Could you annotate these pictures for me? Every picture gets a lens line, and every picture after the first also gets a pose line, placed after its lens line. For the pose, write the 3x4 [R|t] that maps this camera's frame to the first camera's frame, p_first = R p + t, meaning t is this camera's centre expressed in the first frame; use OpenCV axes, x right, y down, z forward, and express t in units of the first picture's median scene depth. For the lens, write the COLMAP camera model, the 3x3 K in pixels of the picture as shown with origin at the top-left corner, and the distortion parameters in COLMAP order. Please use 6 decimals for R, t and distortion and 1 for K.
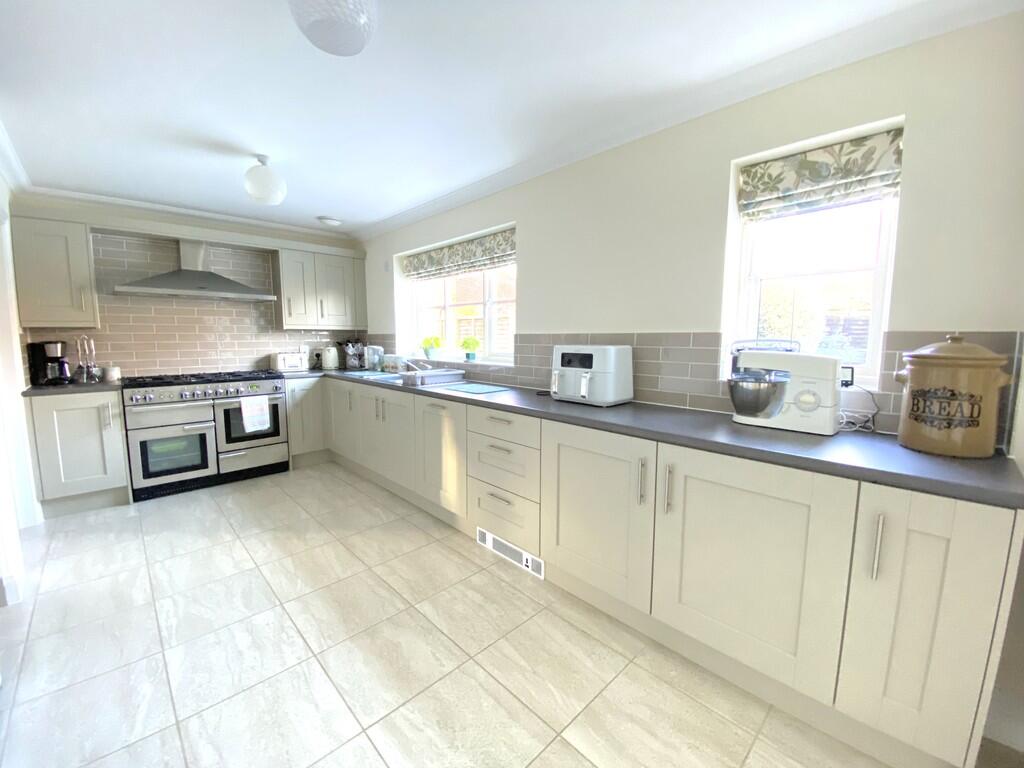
lens RADIAL K [[421.1, 0, 507.2], [0, 421.1, 385.0], [0, 0, 1]] dist [-0.022020, -0.001025]
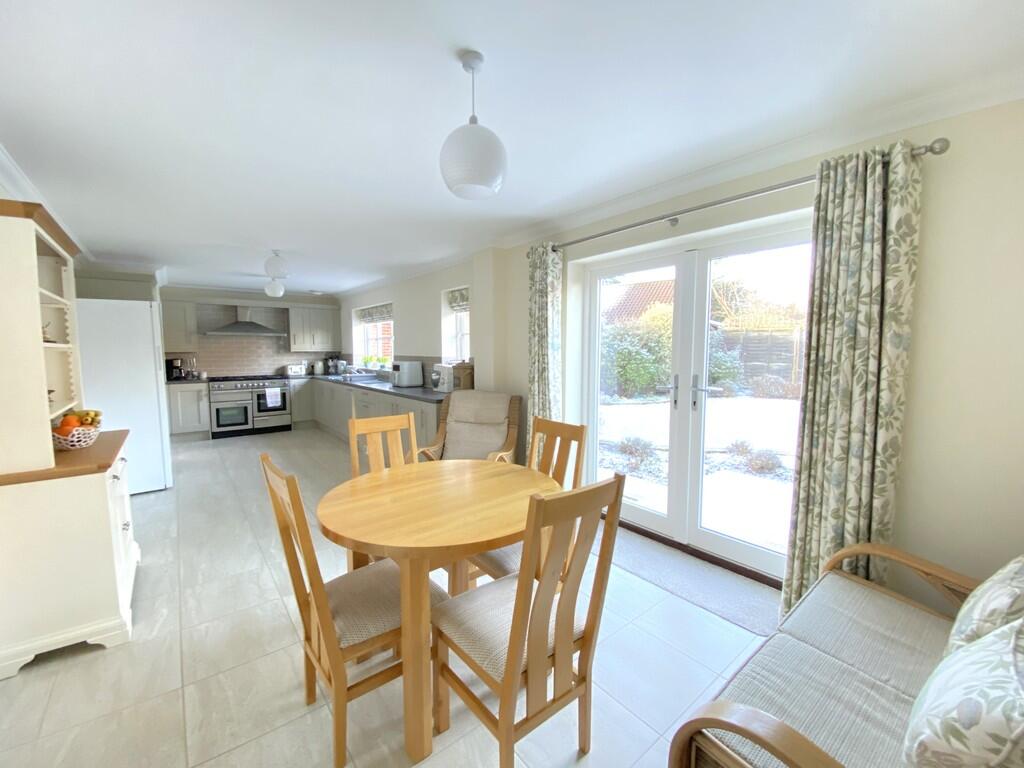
lens RADIAL K [[421.1, 0, 510.6], [0, 421.1, 383.5], [0, 0, 1]] dist [-0.022020, -0.001025]
pose [[0.996535, 0.004189, -0.083069, 0.623843], [-0.007114, 0.999364, -0.034953, 0.066674], [0.082870, 0.035423, 0.995931, -0.794602]]
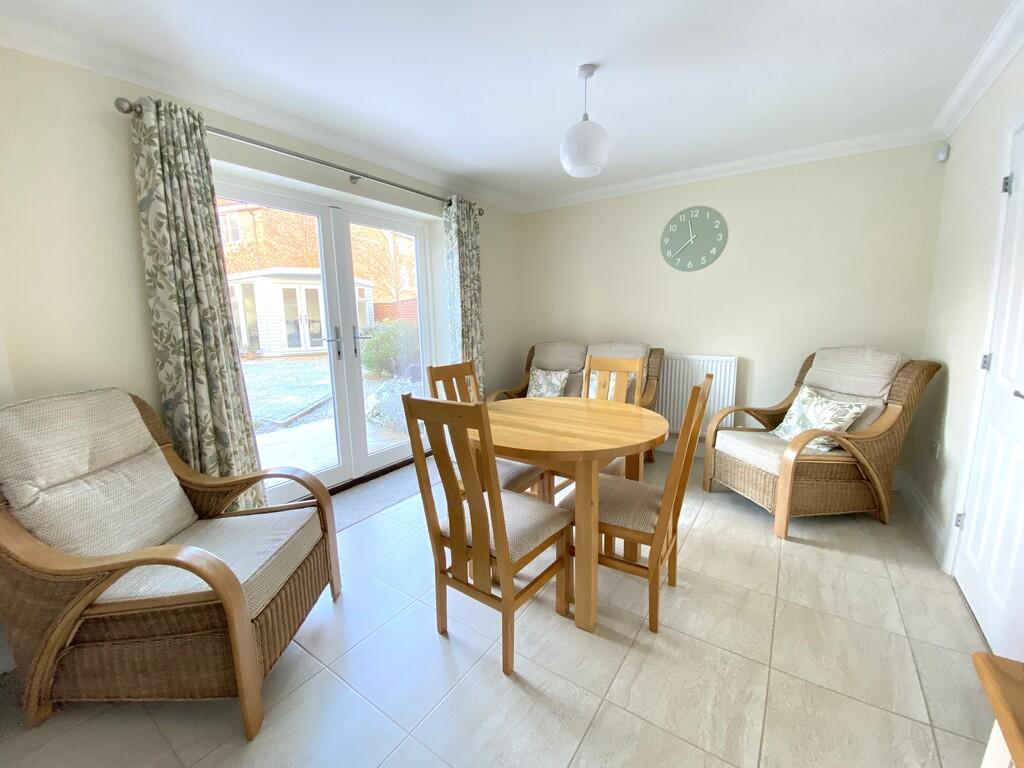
lens RADIAL K [[421.1, 0, 507.2], [0, 421.1, 388.2], [0, 0, 1]] dist [-0.022020, -0.001025]
pose [[-0.198730, -0.150839, 0.968377, -2.541356], [0.122394, 0.976530, 0.177227, -0.095948], [-0.972382, 0.153744, -0.175604, 2.432380]]
